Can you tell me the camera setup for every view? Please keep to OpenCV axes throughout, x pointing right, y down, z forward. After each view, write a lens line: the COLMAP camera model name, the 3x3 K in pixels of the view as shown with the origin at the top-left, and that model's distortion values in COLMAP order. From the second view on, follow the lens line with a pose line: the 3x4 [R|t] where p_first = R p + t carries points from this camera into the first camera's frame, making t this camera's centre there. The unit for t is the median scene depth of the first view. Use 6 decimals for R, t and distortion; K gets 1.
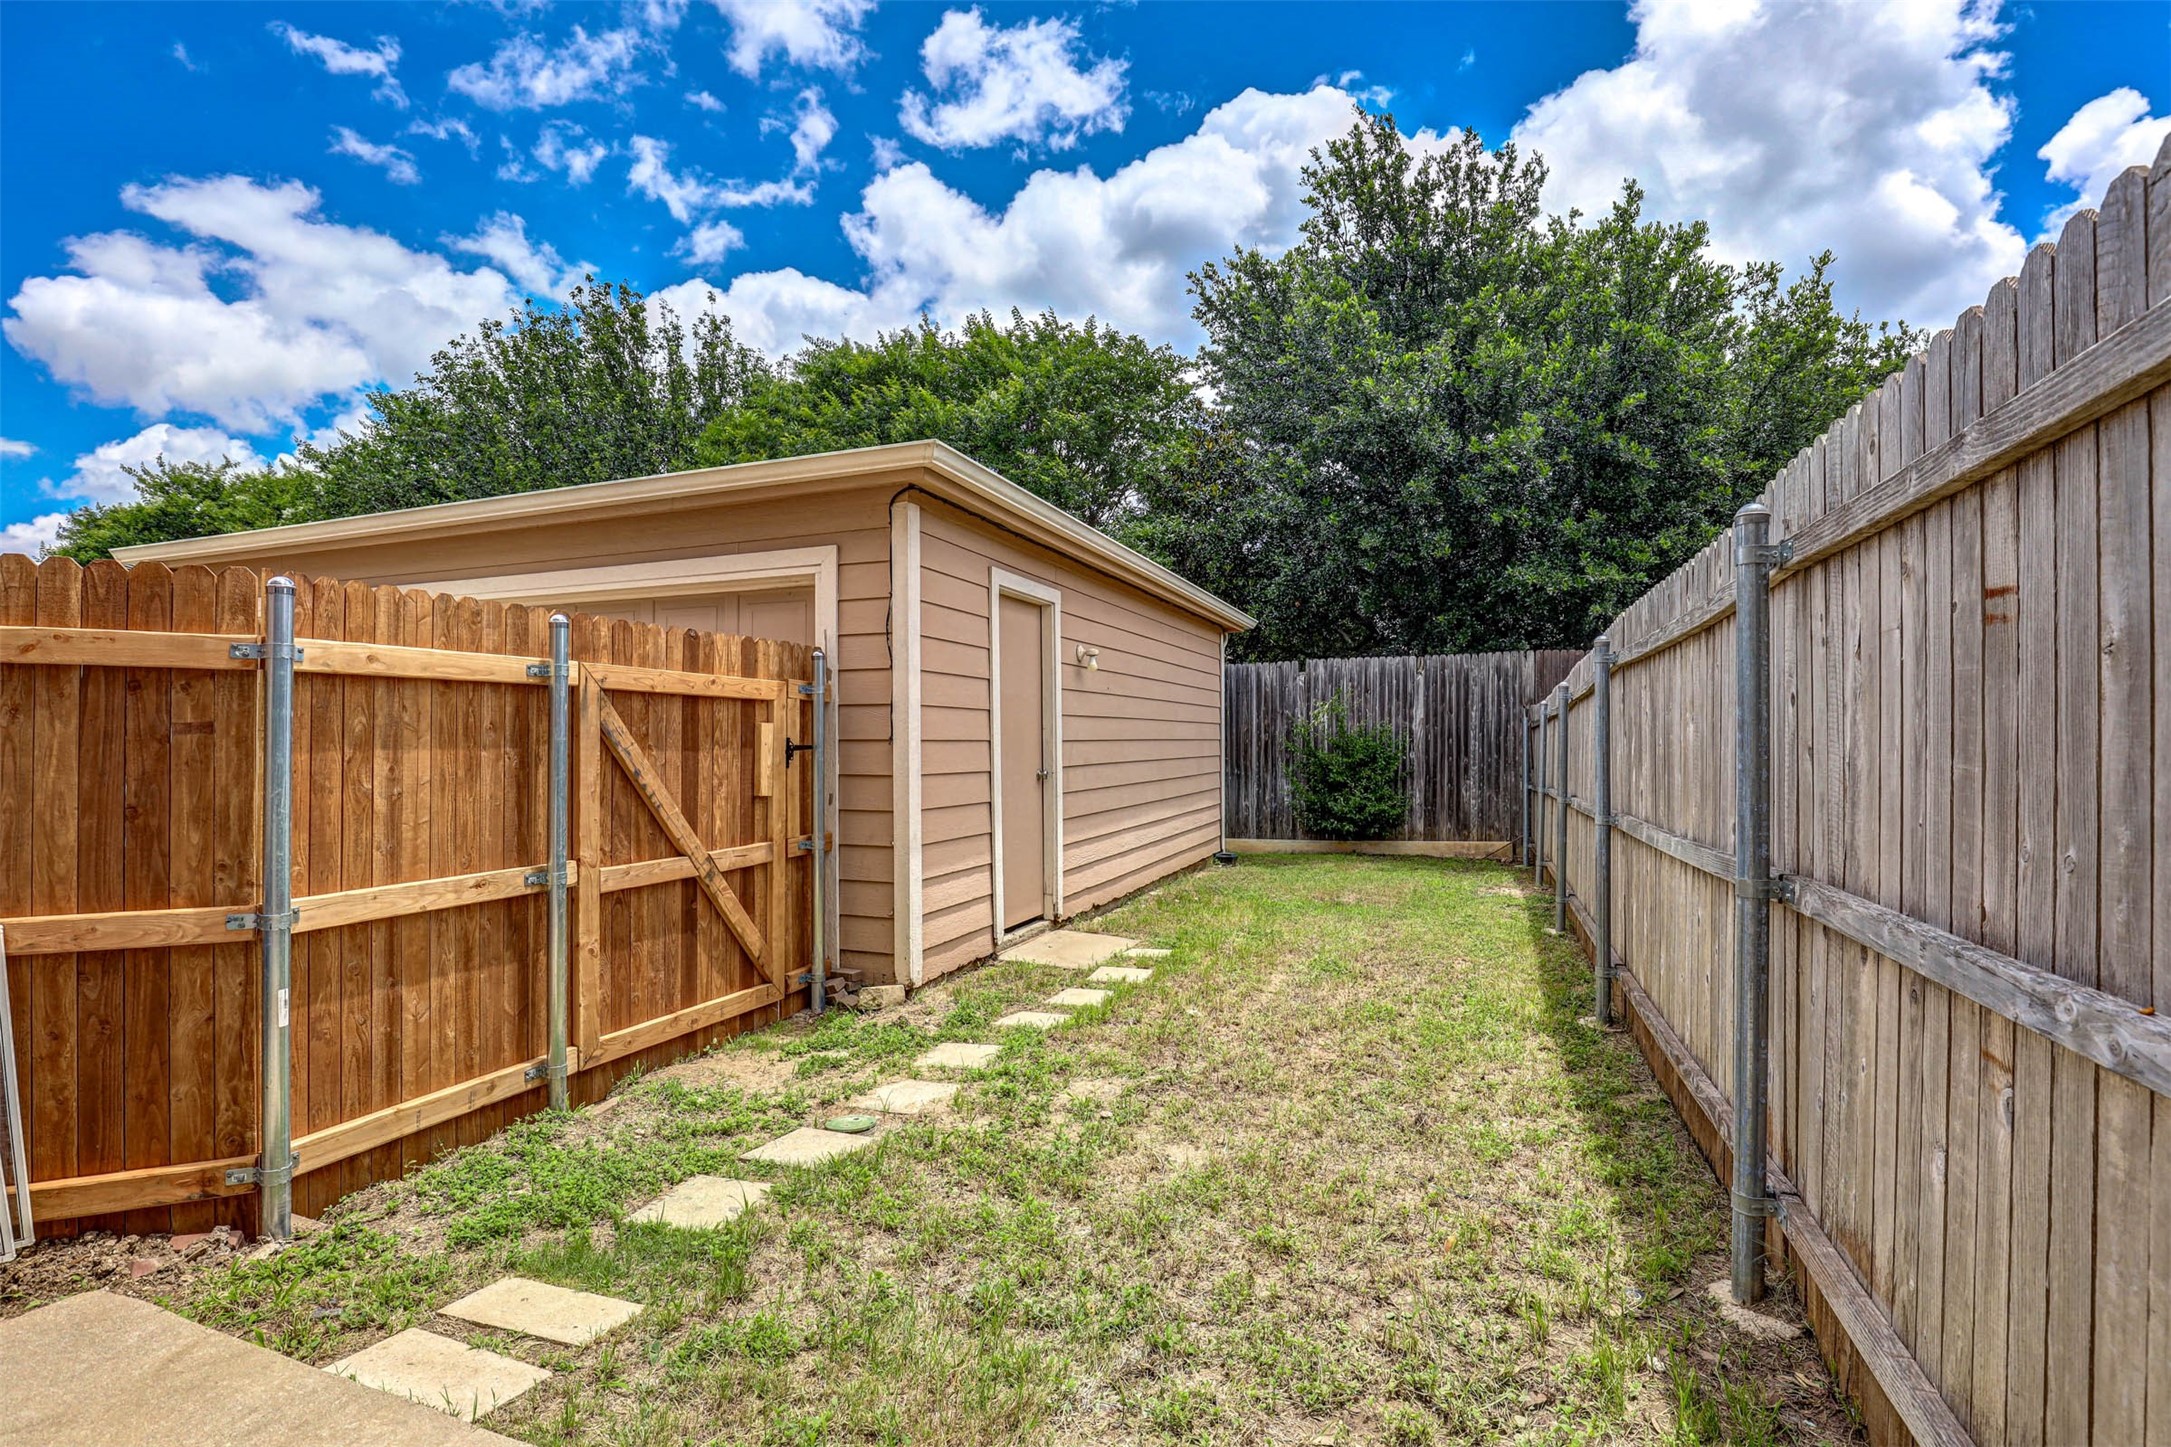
lens RADIAL K [[998.1, 0, 1084.9], [0, 998.1, 730.1], [0, 0, 1]] dist [-0.028853, 0.000368]
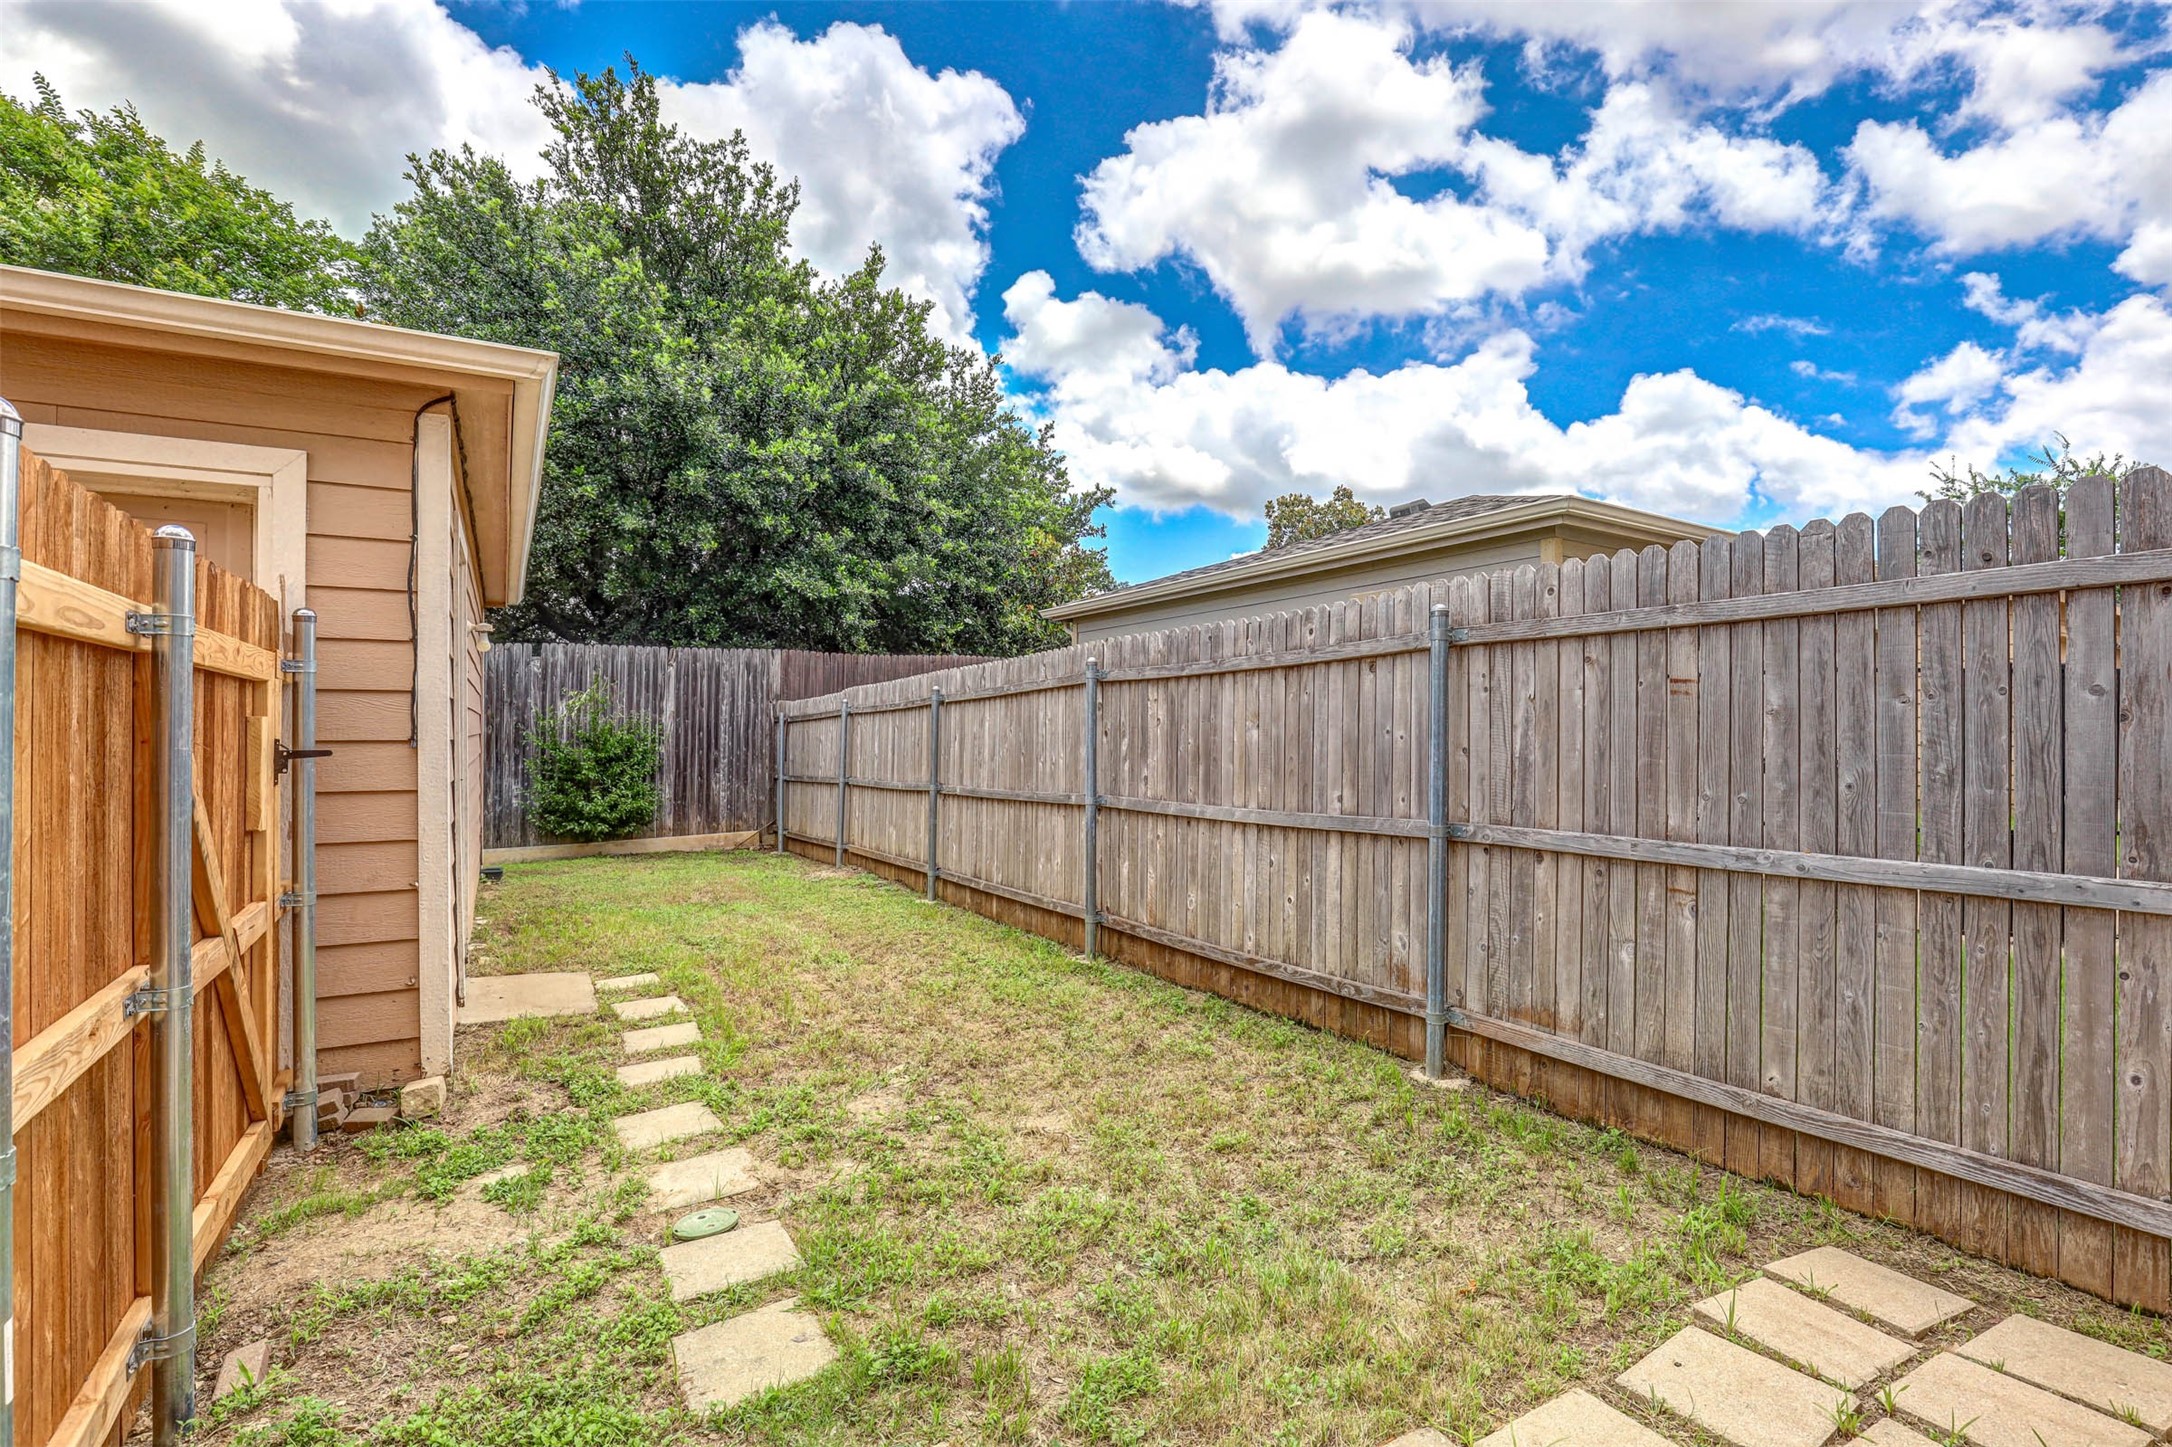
lens RADIAL K [[1011.3, 0, 1076.4], [0, 1011.3, 726.8], [0, 0, 1]] dist [-0.027015, 0.000238]
pose [[0.623482, 0.004917, 0.781822, -0.193792], [-0.010449, 0.999943, 0.002044, -0.002739], [-0.781768, -0.009443, 0.623498, 0.075358]]
